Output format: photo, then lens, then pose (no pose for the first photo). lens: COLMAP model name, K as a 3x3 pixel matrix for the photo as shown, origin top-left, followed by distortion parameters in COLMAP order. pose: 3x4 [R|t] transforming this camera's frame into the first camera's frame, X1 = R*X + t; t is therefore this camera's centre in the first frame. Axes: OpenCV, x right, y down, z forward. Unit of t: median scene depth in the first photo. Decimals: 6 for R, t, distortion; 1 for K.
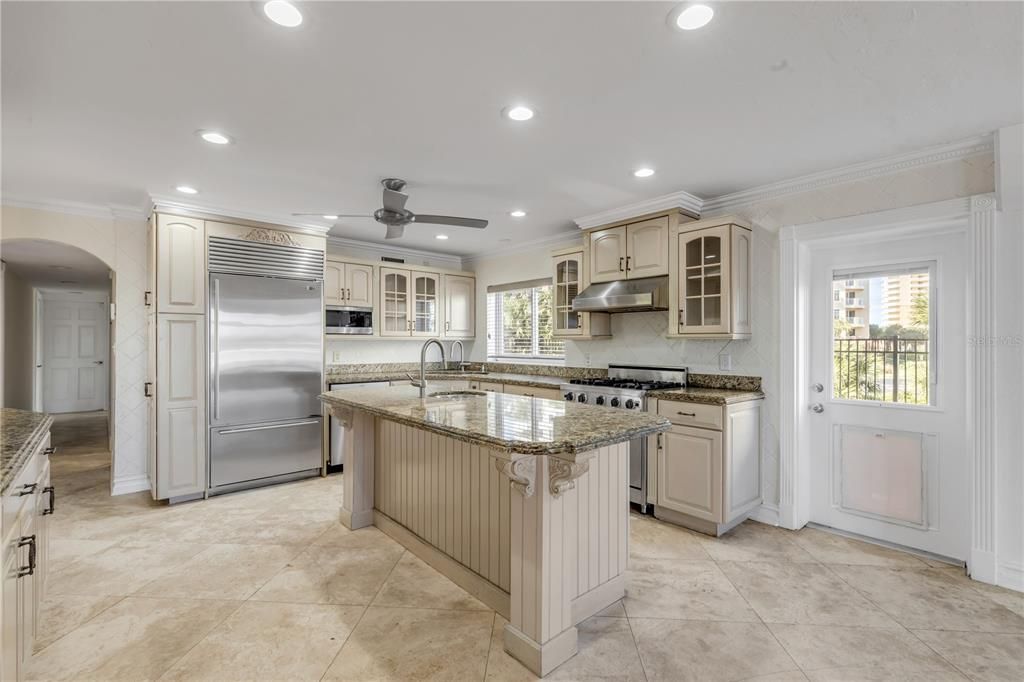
lens RADIAL K [[462.7, 0, 504.8], [0, 462.7, 339.0], [0, 0, 1]] dist [-0.002653, 0.000644]
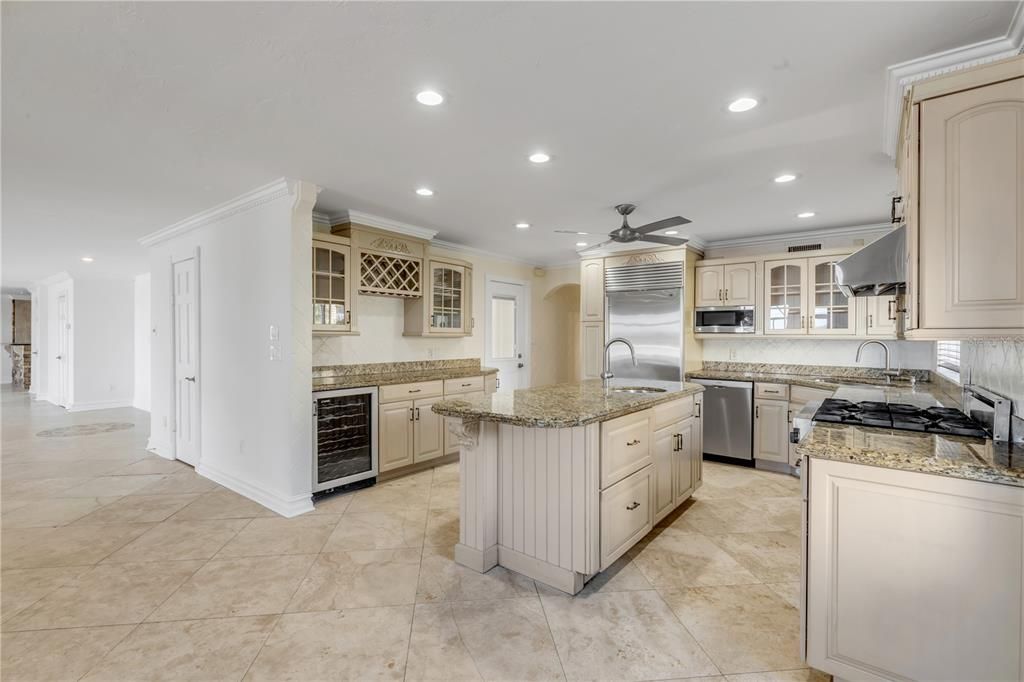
lens RADIAL K [[462.7, 0, 511.0], [0, 462.7, 339.6], [0, 0, 1]] dist [-0.002653, 0.000644]
pose [[0.189951, 0.007626, -0.981764, 0.846825], [0.003000, 0.999961, 0.008348, -0.008092], [0.981789, -0.004531, 0.189920, 0.469063]]
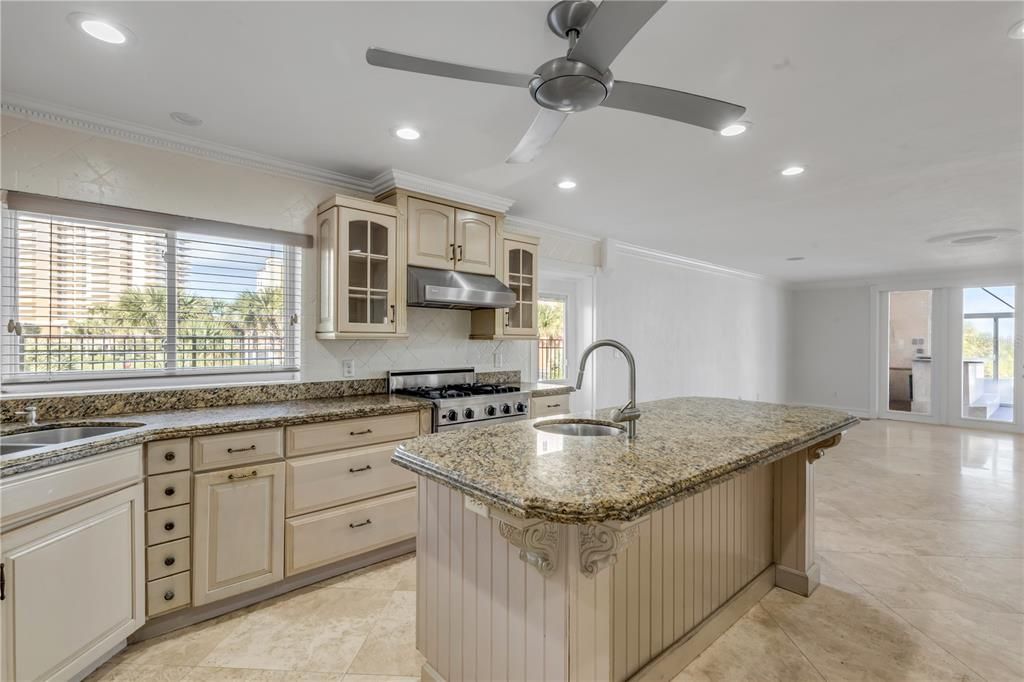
lens RADIAL K [[462.7, 0, 506.8], [0, 462.7, 345.0], [0, 0, 1]] dist [-0.002653, 0.000644]
pose [[-0.006369, -0.010998, 0.999919, -0.692334], [-0.009411, 0.999896, 0.010937, -0.000153], [-0.999935, -0.009341, -0.006472, 1.034474]]
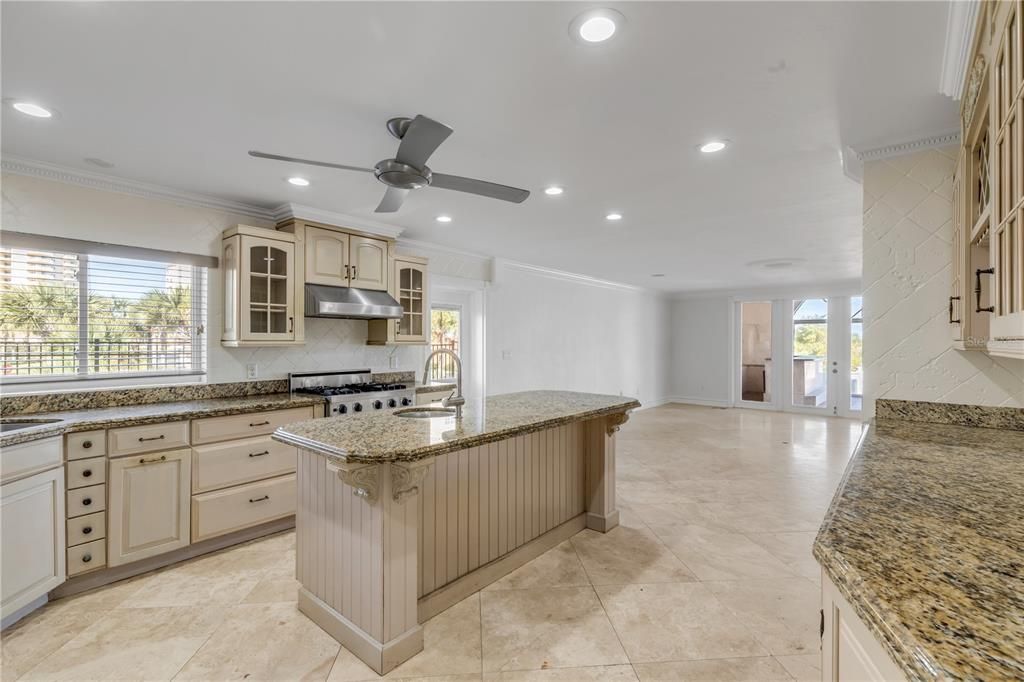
lens RADIAL K [[462.7, 0, 511.8], [0, 462.7, 343.1], [0, 0, 1]] dist [-0.002653, 0.000644]
pose [[-0.154697, -0.006268, 0.987942, -0.919789], [-0.007099, 0.999961, 0.005233, -0.015590], [-0.987936, -0.006204, -0.154735, 0.914826]]
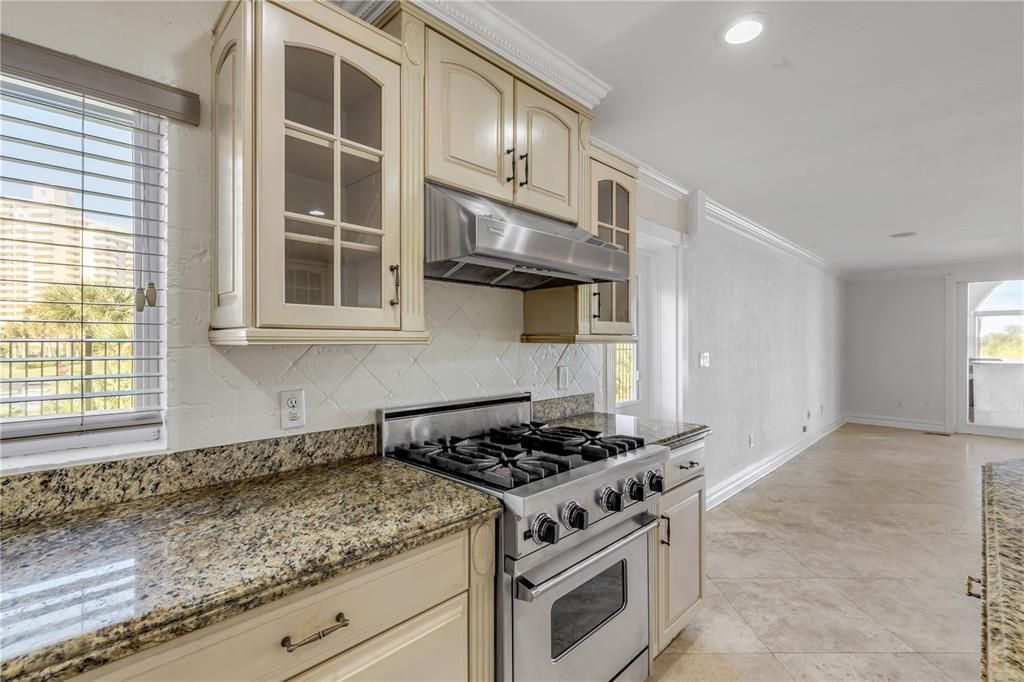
lens RADIAL K [[462.7, 0, 506.8], [0, 462.7, 342.8], [0, 0, 1]] dist [-0.002653, 0.000644]
pose [[-0.070250, -0.005431, 0.997515, -0.188660], [-0.005185, 0.999974, 0.005079, -0.003247], [-0.997516, -0.004815, -0.070277, 1.182805]]
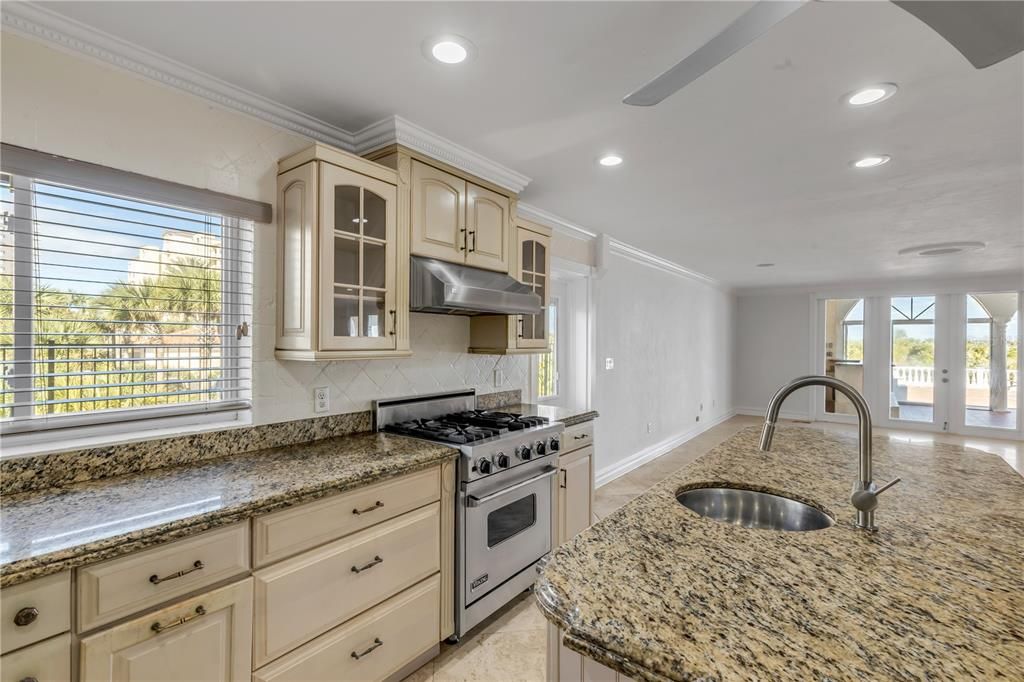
lens RADIAL K [[462.7, 0, 506.0], [0, 462.7, 344.8], [0, 0, 1]] dist [-0.002653, 0.000644]
pose [[-0.193655, -0.011863, 0.980998, -0.443100], [-0.011643, 0.999884, 0.009794, -0.026403], [-0.981001, -0.009525, -0.193771, 1.220154]]
